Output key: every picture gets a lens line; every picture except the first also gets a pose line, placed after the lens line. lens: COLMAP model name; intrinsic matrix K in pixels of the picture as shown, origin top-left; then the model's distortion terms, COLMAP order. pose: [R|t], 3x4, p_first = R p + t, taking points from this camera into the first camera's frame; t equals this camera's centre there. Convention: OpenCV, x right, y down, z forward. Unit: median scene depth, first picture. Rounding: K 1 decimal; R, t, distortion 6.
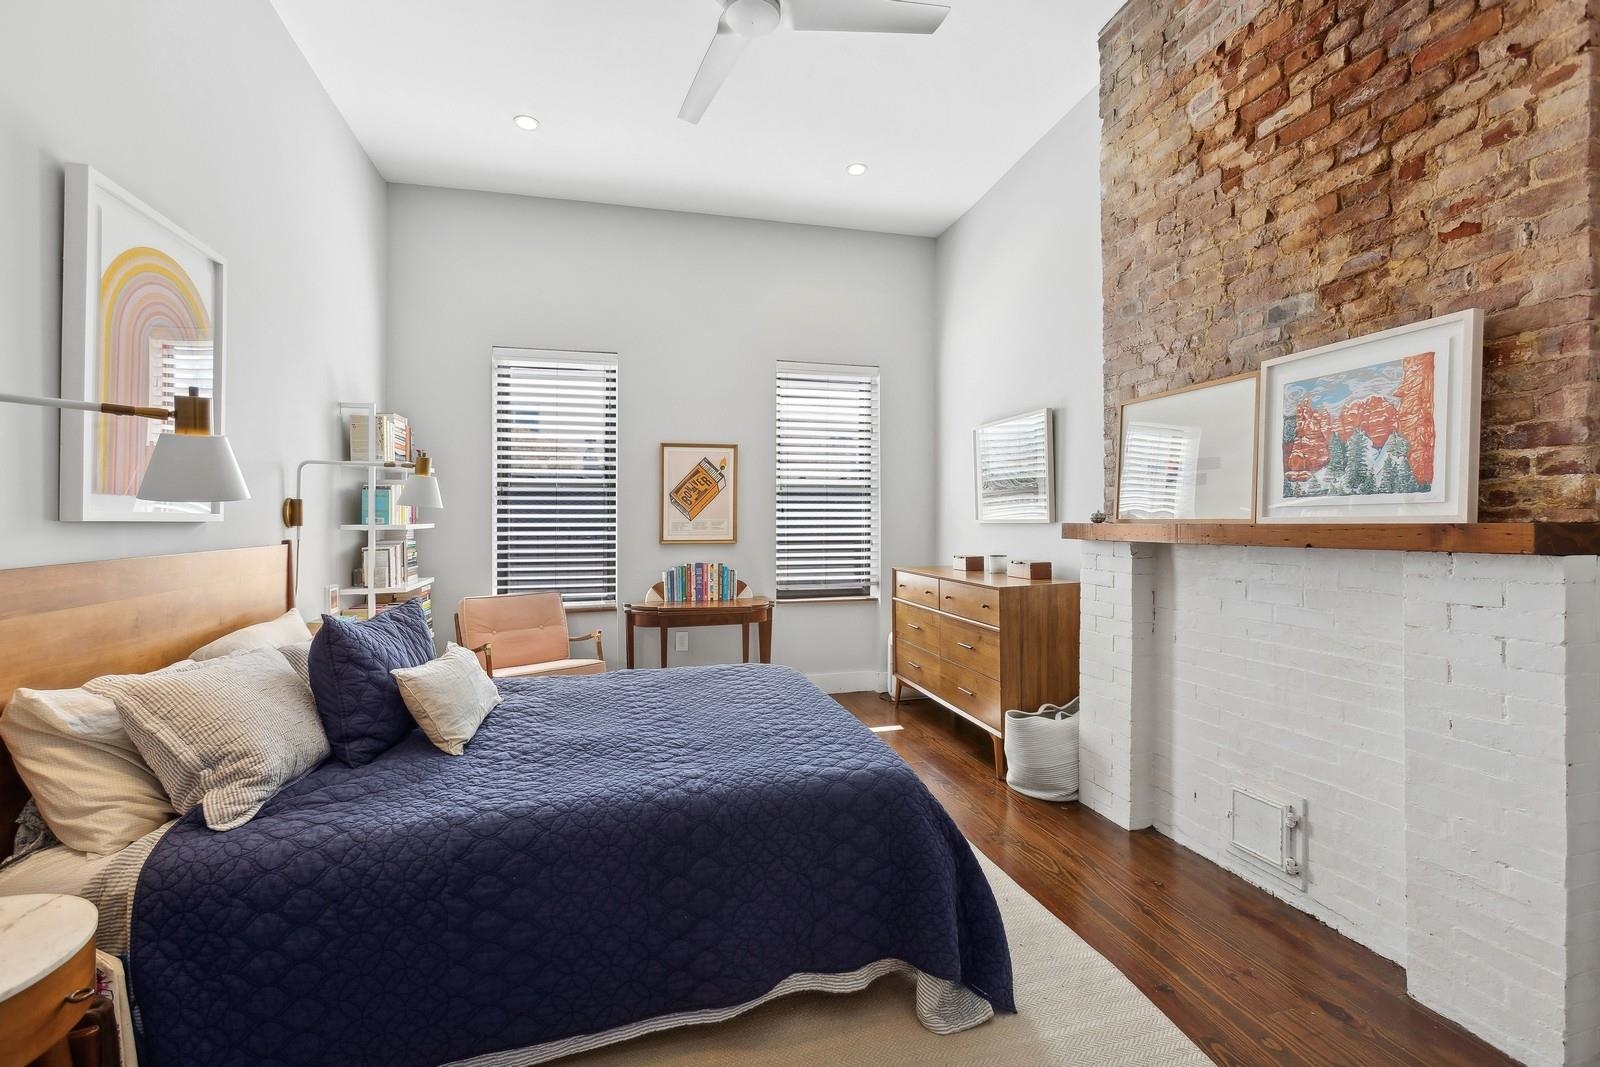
lens RADIAL K [[710.6, 0, 795.7], [0, 710.6, 519.8], [0, 0, 1]] dist [-0.001206, 0.000871]
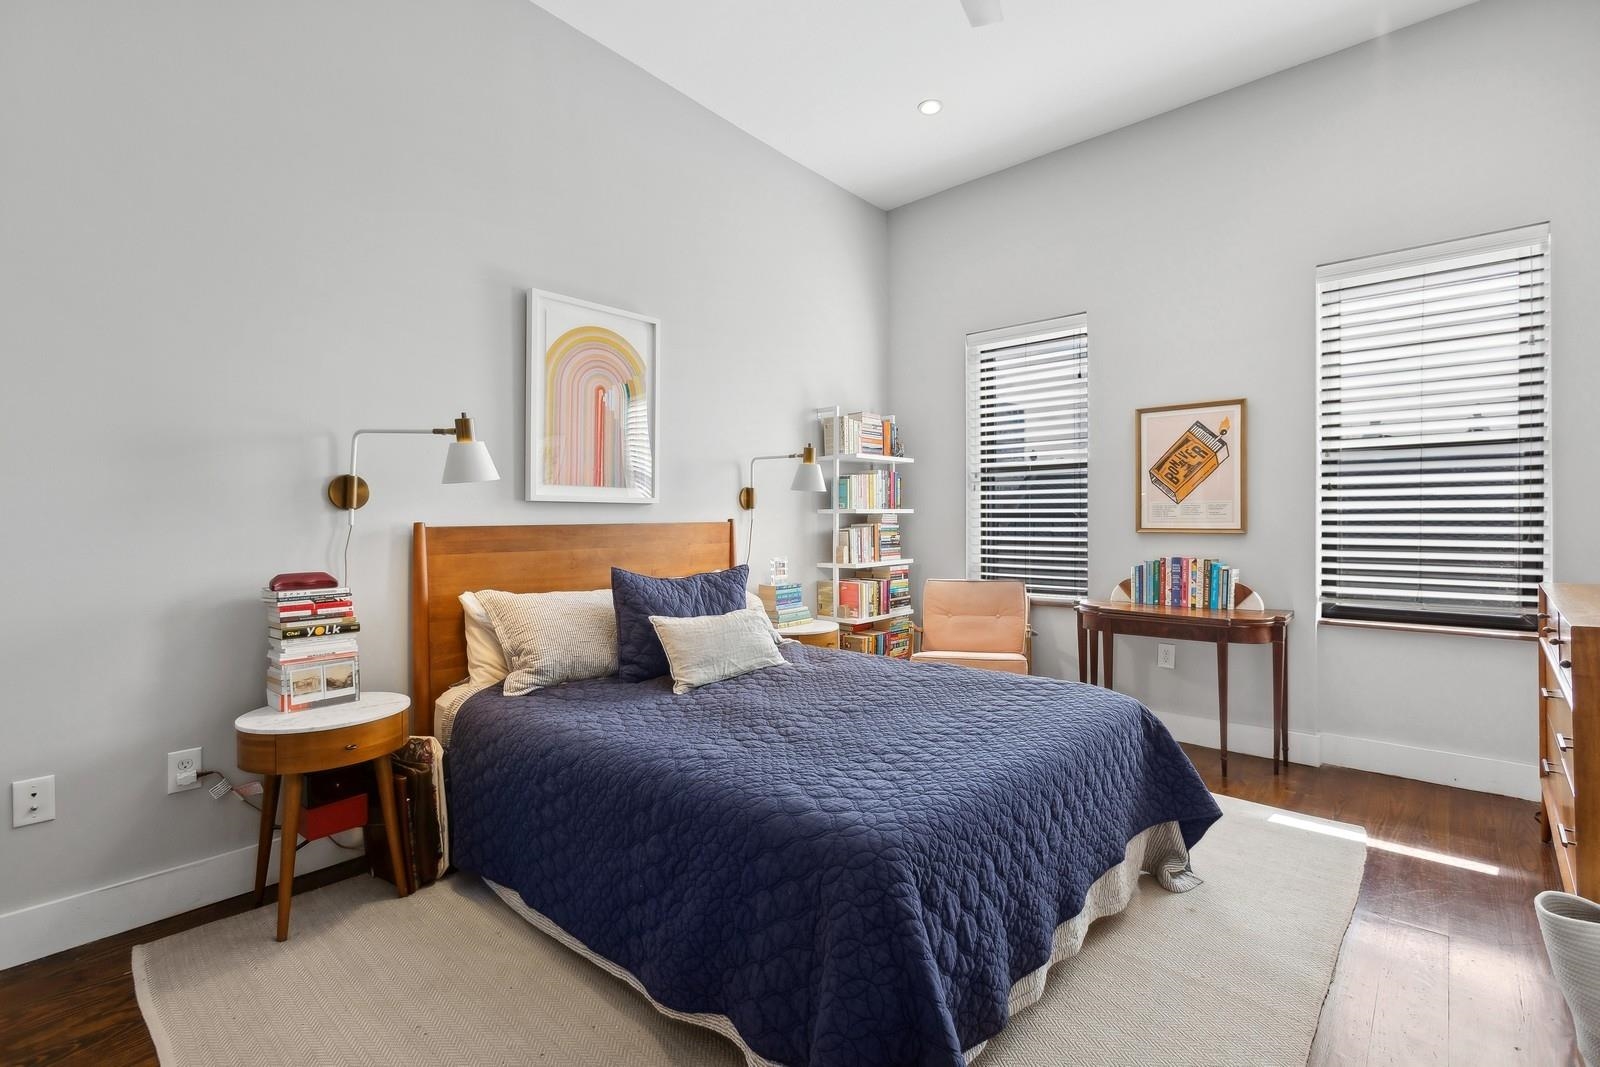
lens RADIAL K [[710.6, 0, 795.7], [0, 710.6, 519.8], [0, 0, 1]] dist [-0.001206, 0.000871]
pose [[0.559440, 0.004505, -0.828859, 0.281343], [0.000904, 0.999981, 0.006046, 0.014608], [0.828870, -0.004131, 0.559426, 0.223236]]
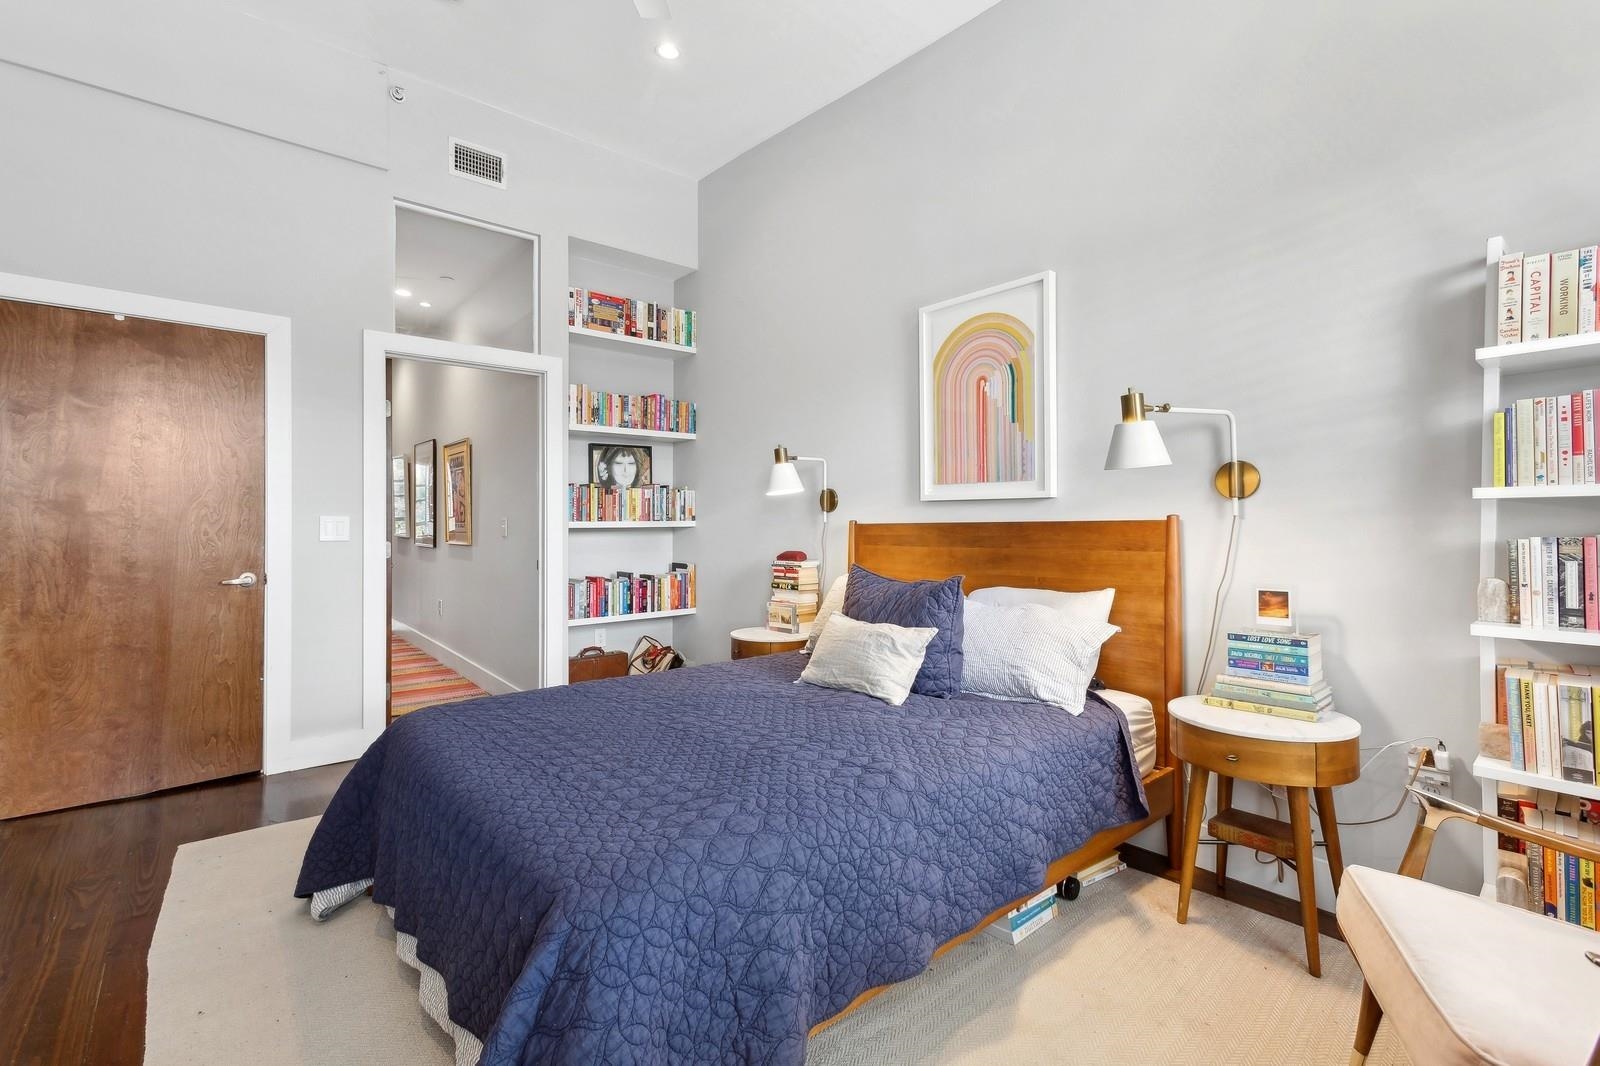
lens RADIAL K [[710.6, 0, 795.7], [0, 710.6, 519.3], [0, 0, 1]] dist [-0.001206, 0.000871]
pose [[-0.867874, 0.020037, -0.496380, 0.075400], [0.017307, 0.999799, 0.010099, 0.010233], [0.496483, 0.000174, -0.868047, 0.938776]]
